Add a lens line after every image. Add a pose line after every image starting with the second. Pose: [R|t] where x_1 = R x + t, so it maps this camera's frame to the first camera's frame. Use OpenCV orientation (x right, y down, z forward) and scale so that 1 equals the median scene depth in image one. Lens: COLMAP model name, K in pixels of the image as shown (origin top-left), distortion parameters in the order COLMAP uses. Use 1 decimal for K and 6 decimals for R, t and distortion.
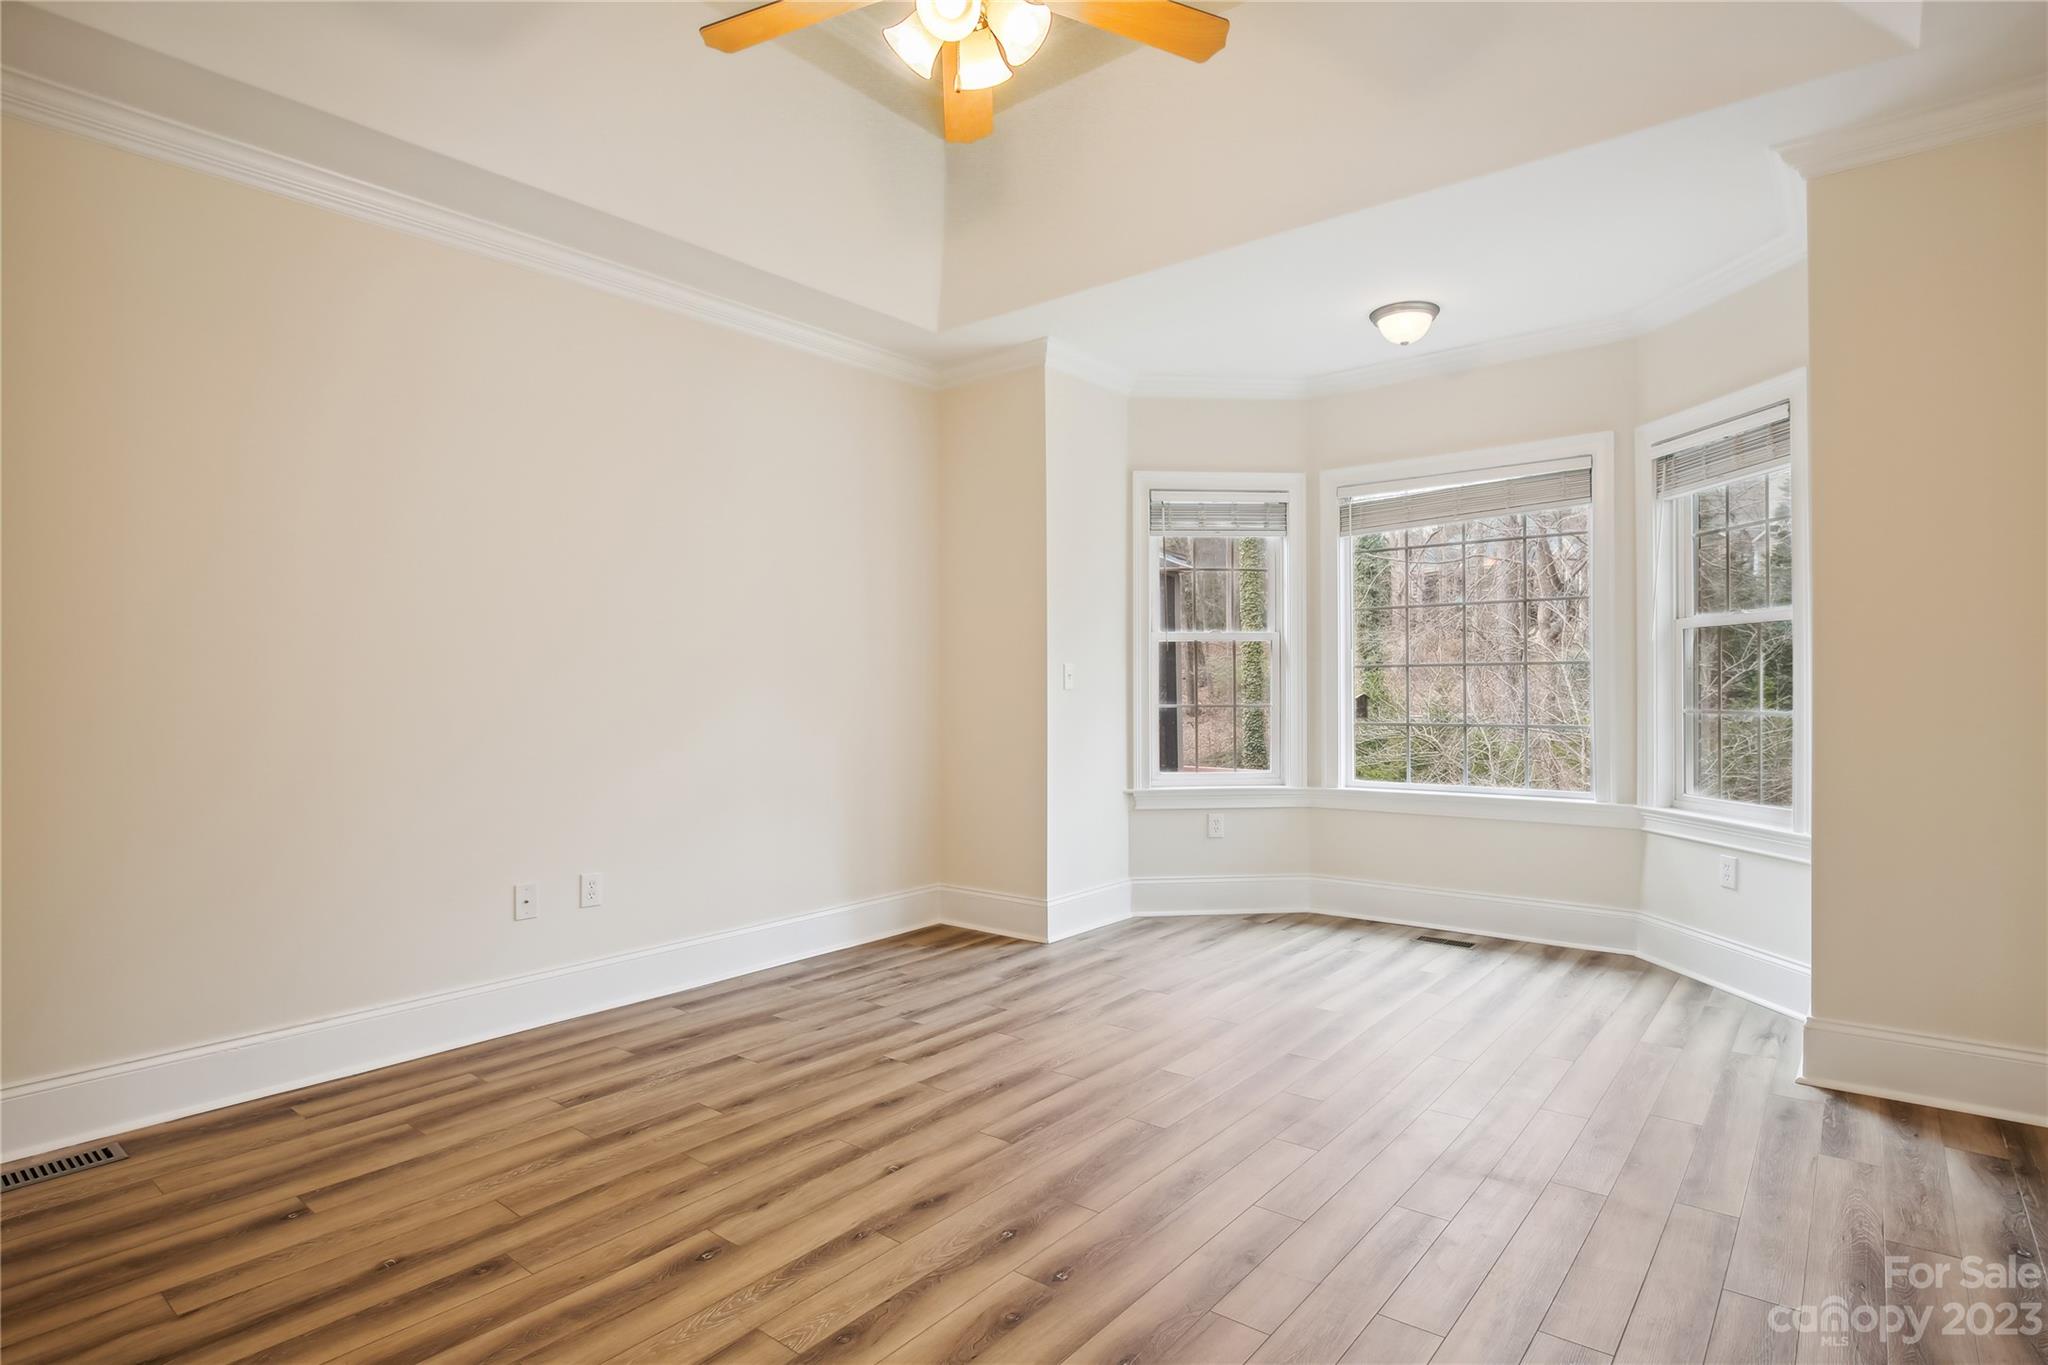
lens RADIAL K [[1045.5, 0, 1019.1], [0, 1045.5, 677.0], [0, 0, 1]] dist [-0.024366, 0.004395]
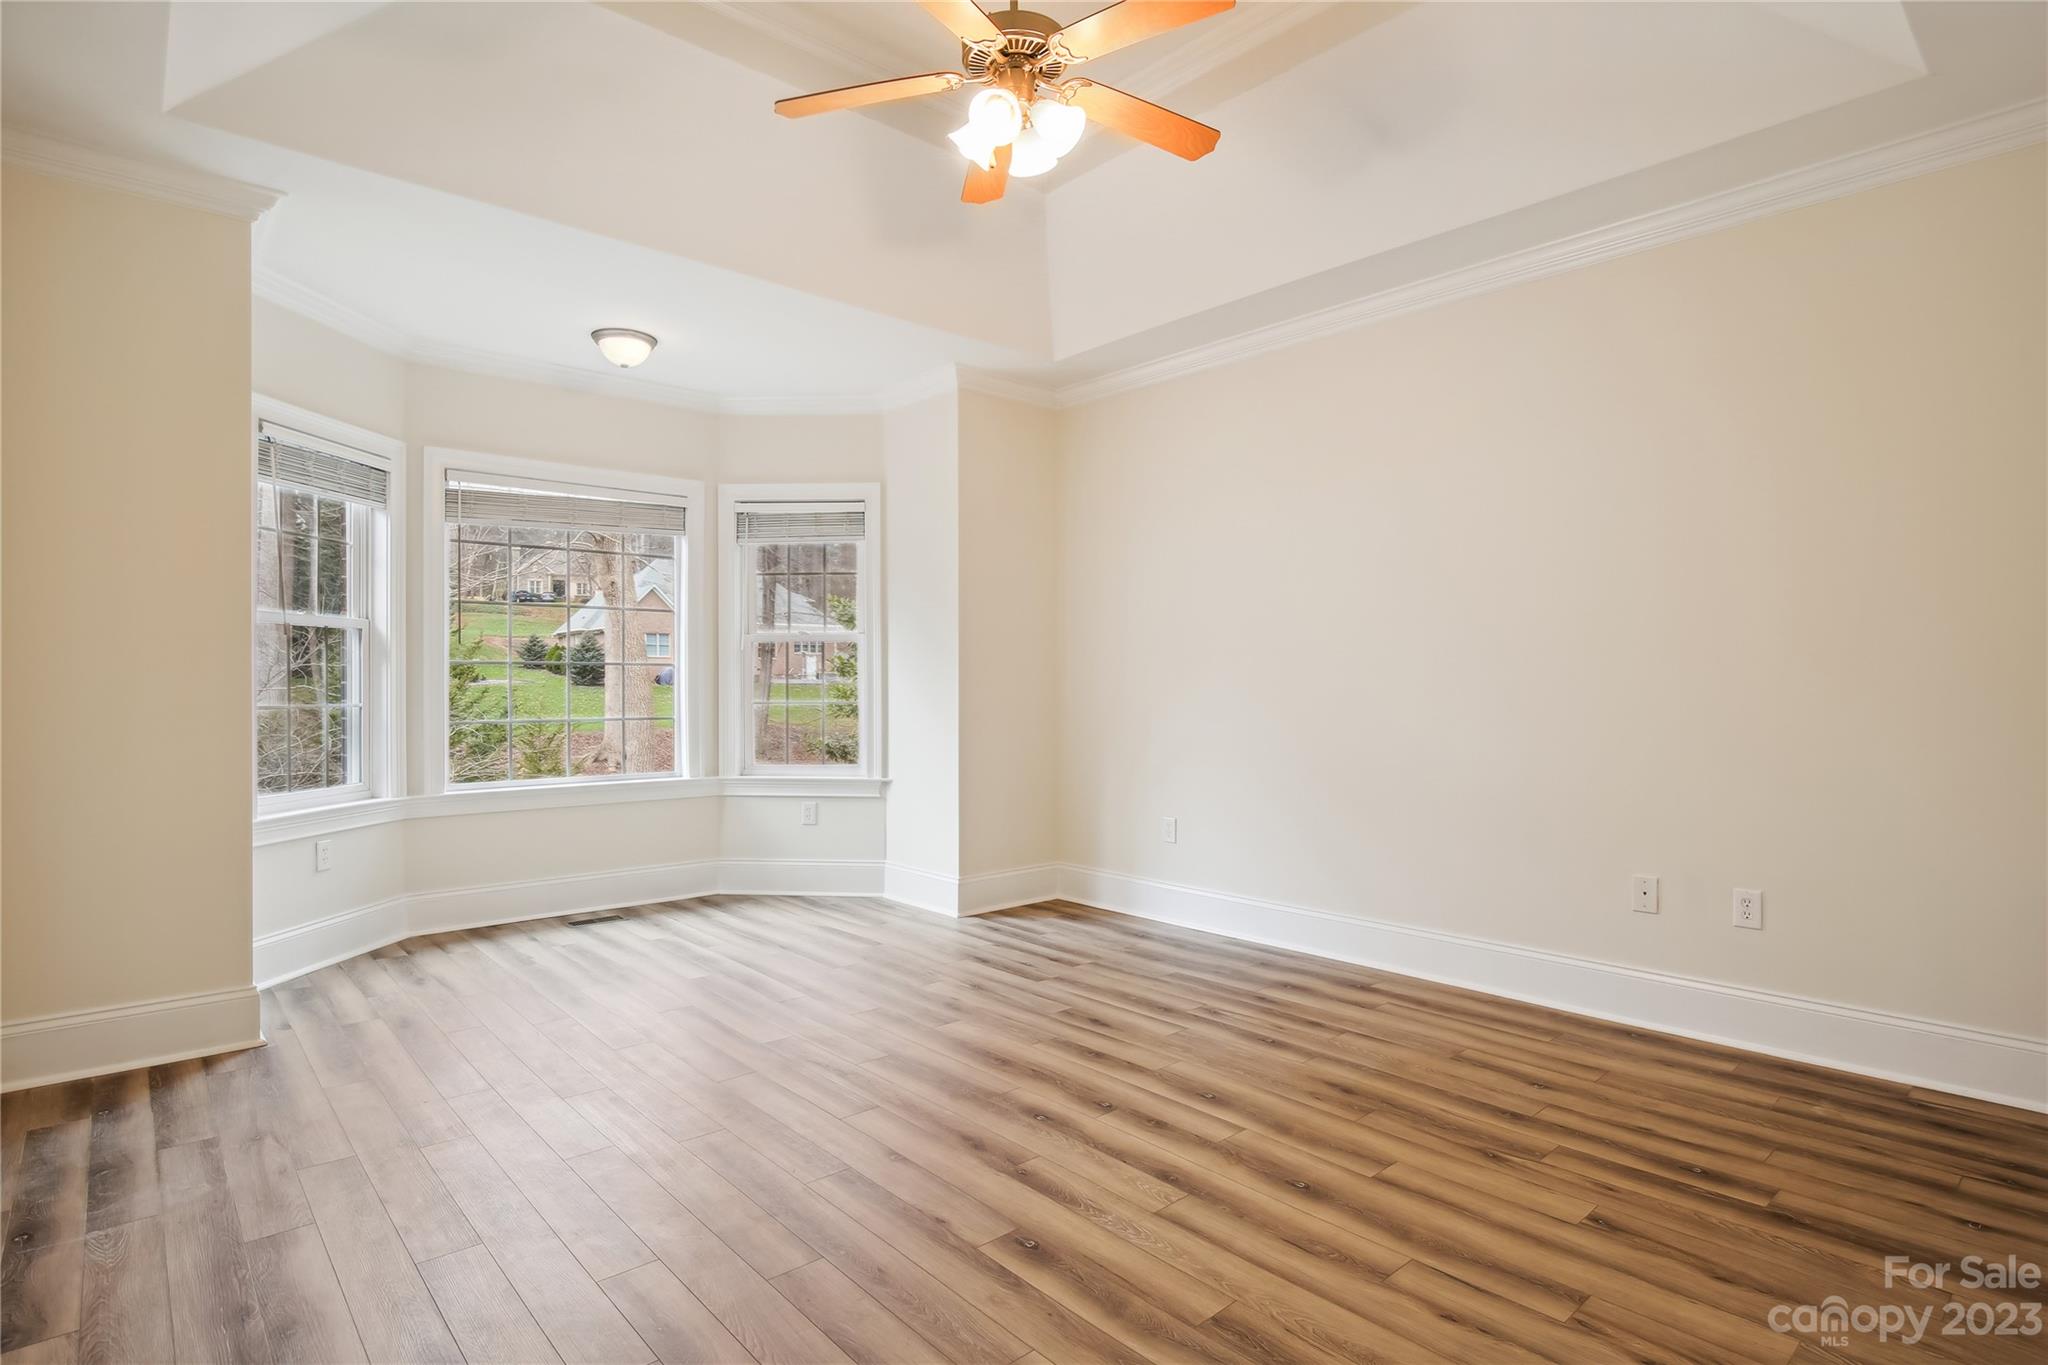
lens RADIAL K [[1045.5, 0, 1044.1], [0, 1045.5, 669.7], [0, 0, 1]] dist [-0.024366, 0.004395]
pose [[0.158221, 0.017246, 0.987253, -0.910942], [-0.007559, 0.999839, -0.016255, 0.013673], [-0.987375, -0.004891, 0.158326, 0.581480]]
